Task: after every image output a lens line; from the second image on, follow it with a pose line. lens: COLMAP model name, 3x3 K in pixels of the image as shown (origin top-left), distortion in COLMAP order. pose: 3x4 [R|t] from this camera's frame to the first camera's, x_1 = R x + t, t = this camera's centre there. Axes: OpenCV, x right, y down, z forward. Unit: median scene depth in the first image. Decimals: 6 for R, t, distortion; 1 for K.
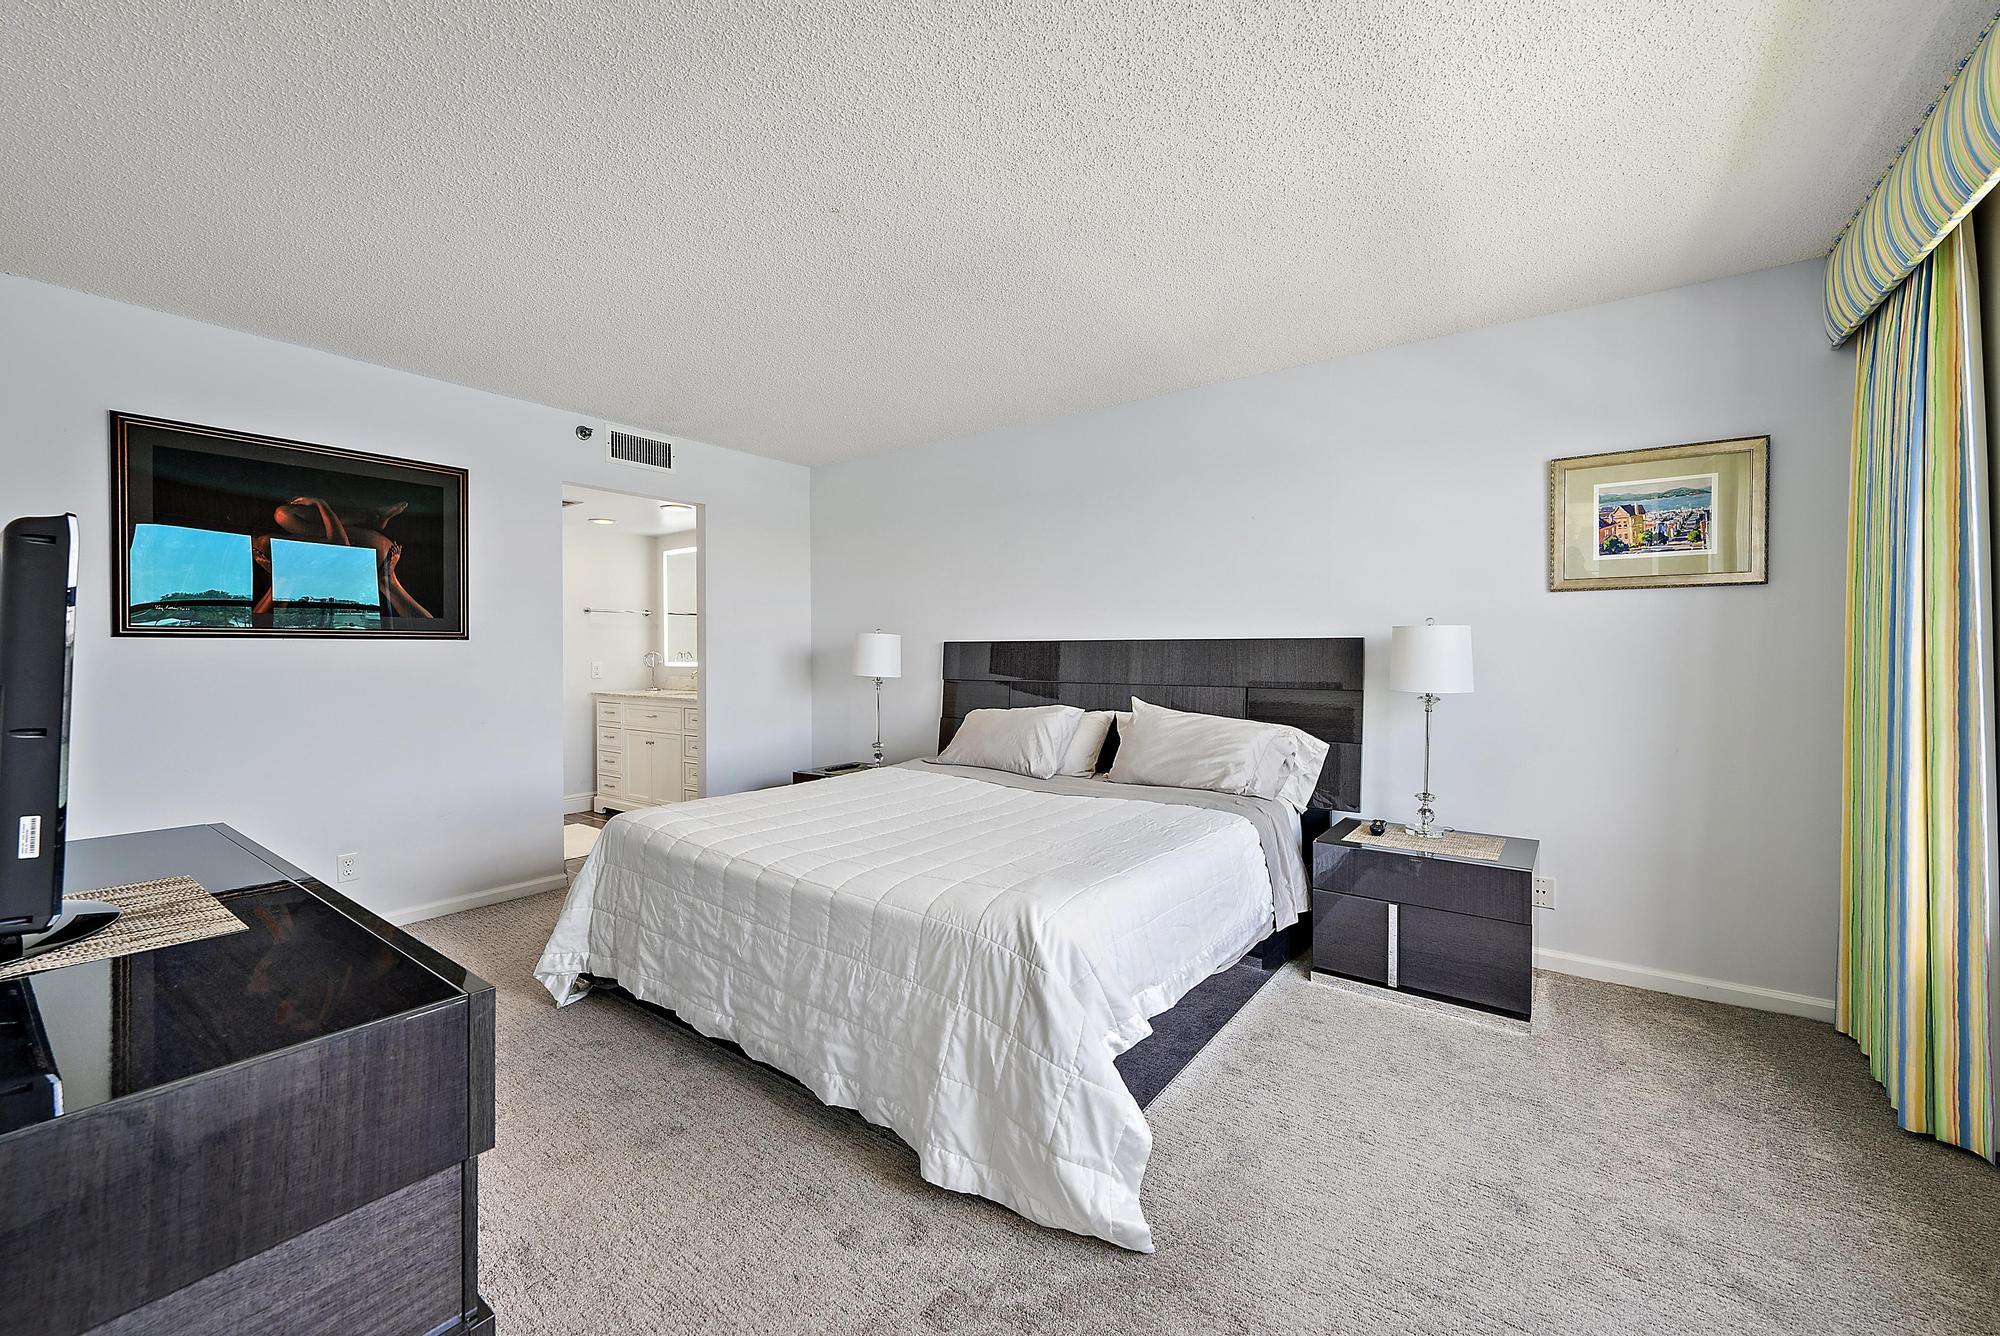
lens RADIAL K [[776.5, 0, 999.6], [0, 776.5, 659.2], [0, 0, 1]] dist [0.002909, -0.000146]
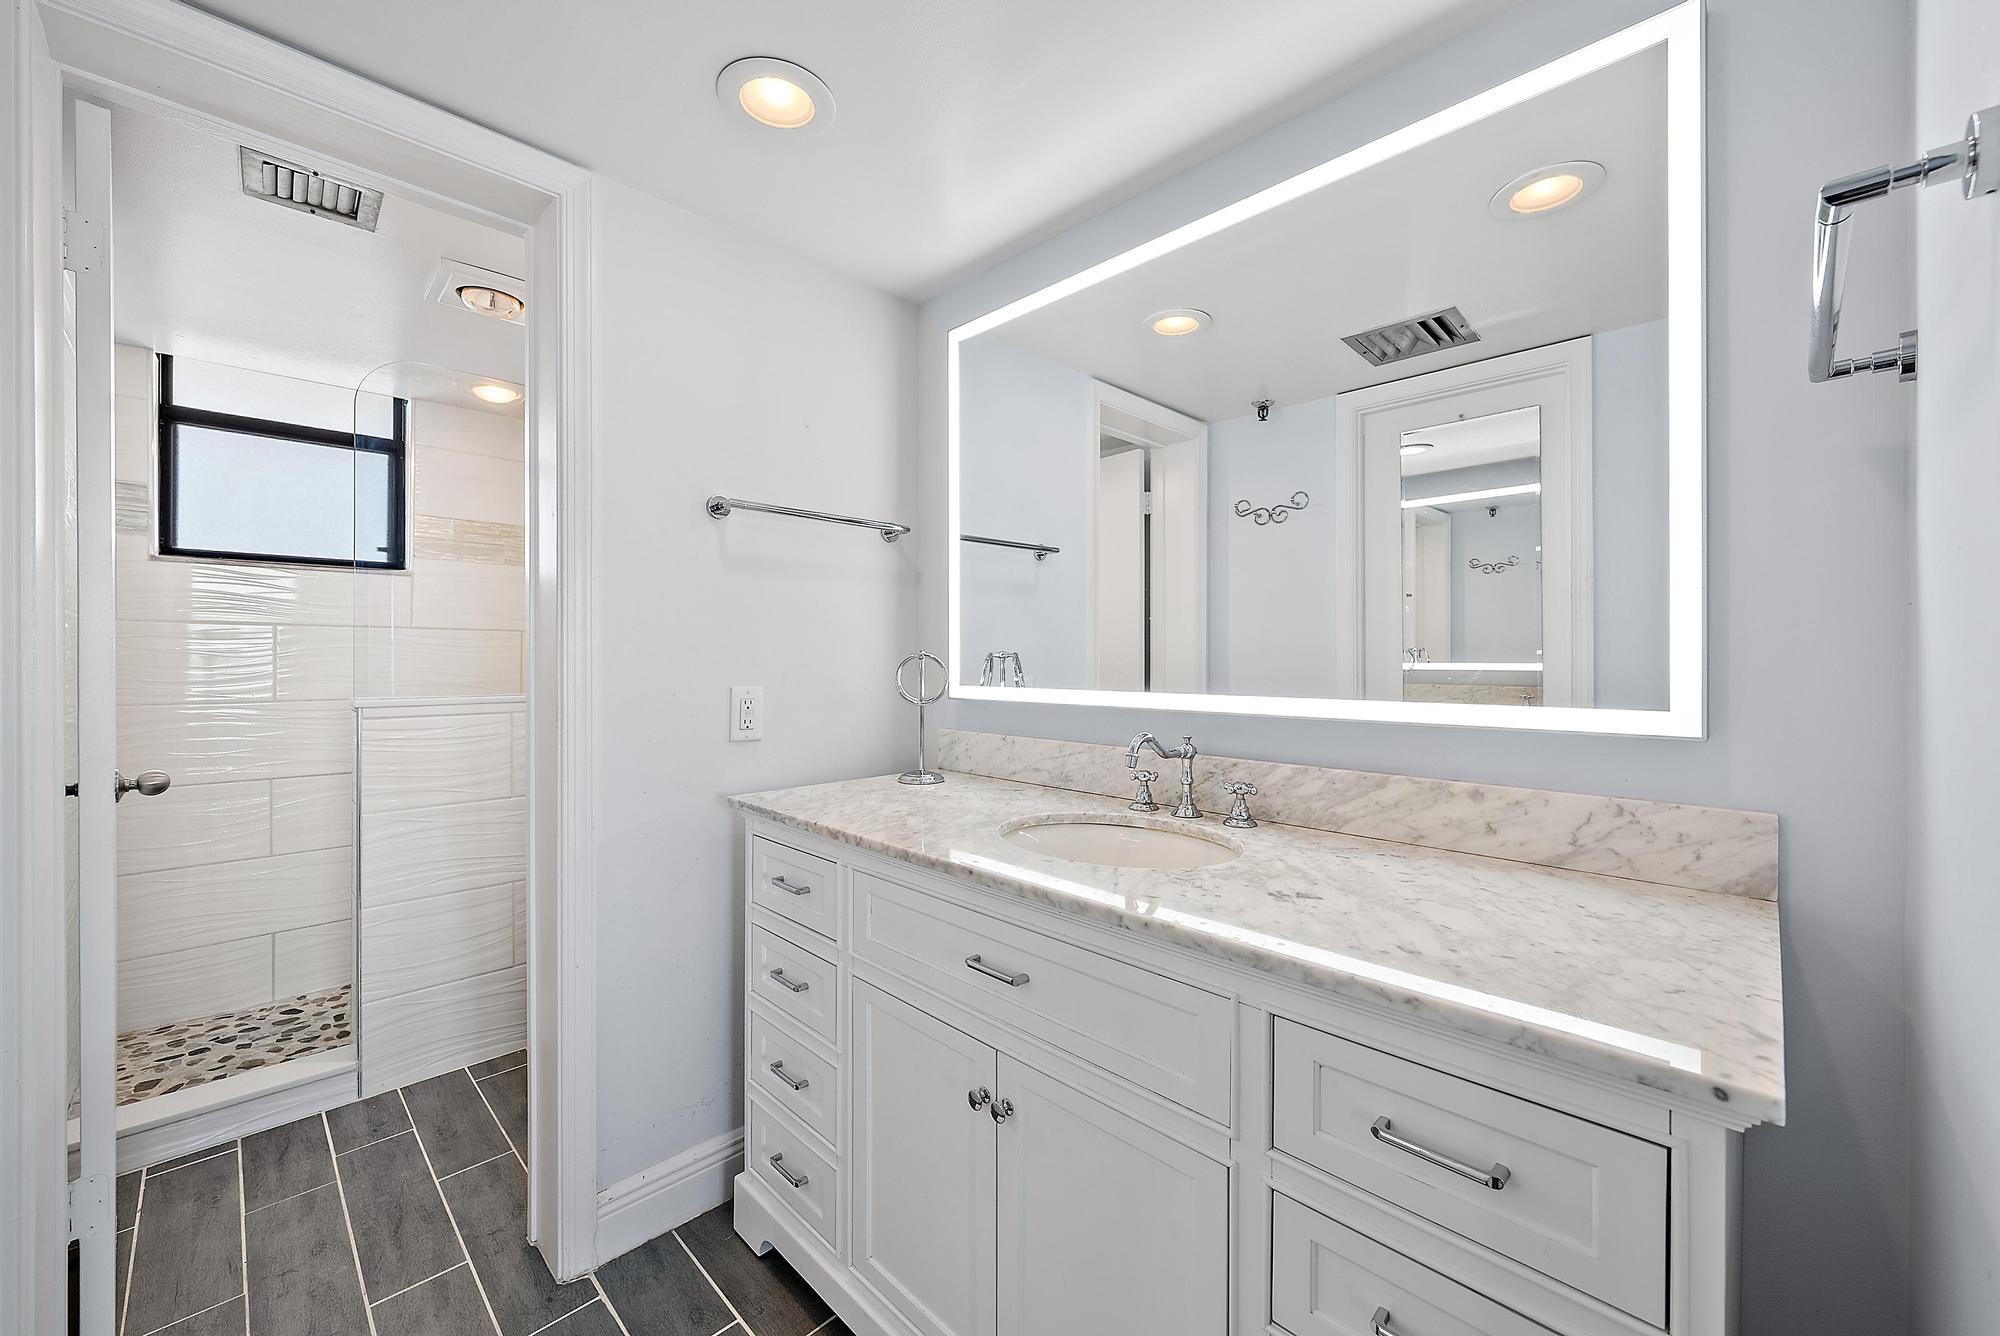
lens RADIAL K [[776.5, 0, 1013.6], [0, 776.5, 662.9], [0, 0, 1]] dist [0.002909, -0.000146]
pose [[0.989007, 0.003794, -0.147821, -0.364816], [-0.005376, 0.999933, -0.010300, -0.002224], [0.147772, 0.010982, 0.988960, 0.704656]]
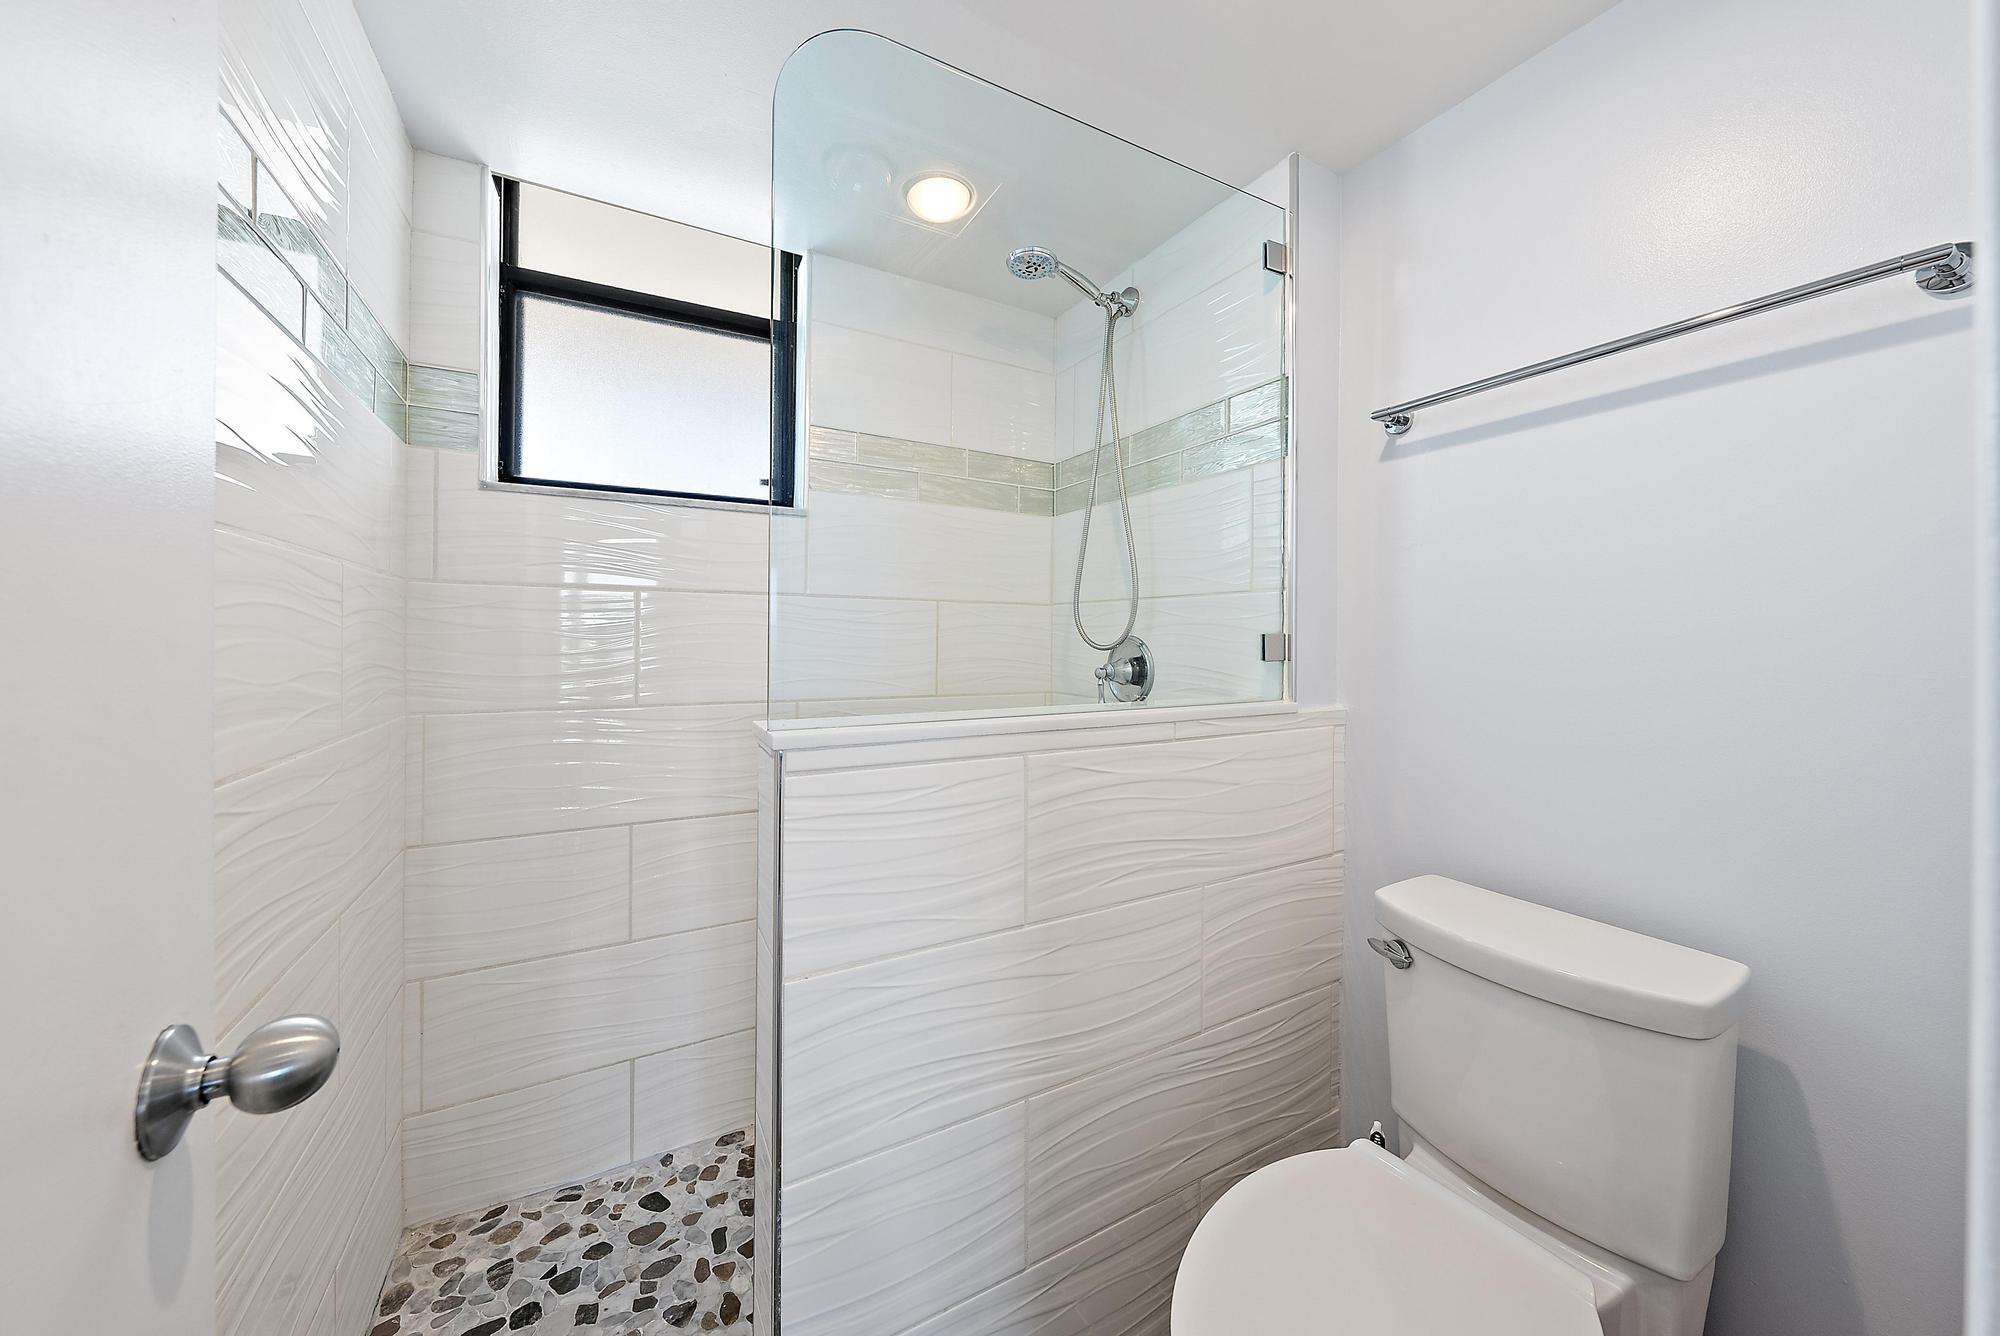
lens RADIAL K [[697.5, 0, 996.9], [0, 697.5, 644.9], [0, 0, 1]] dist [0.000490, 0.000308]
pose [[0.905927, 0.008332, -0.423353, -0.499312], [-0.013789, 0.999857, -0.009829, -0.003569], [0.423210, 0.014742, 0.905912, 0.810947]]
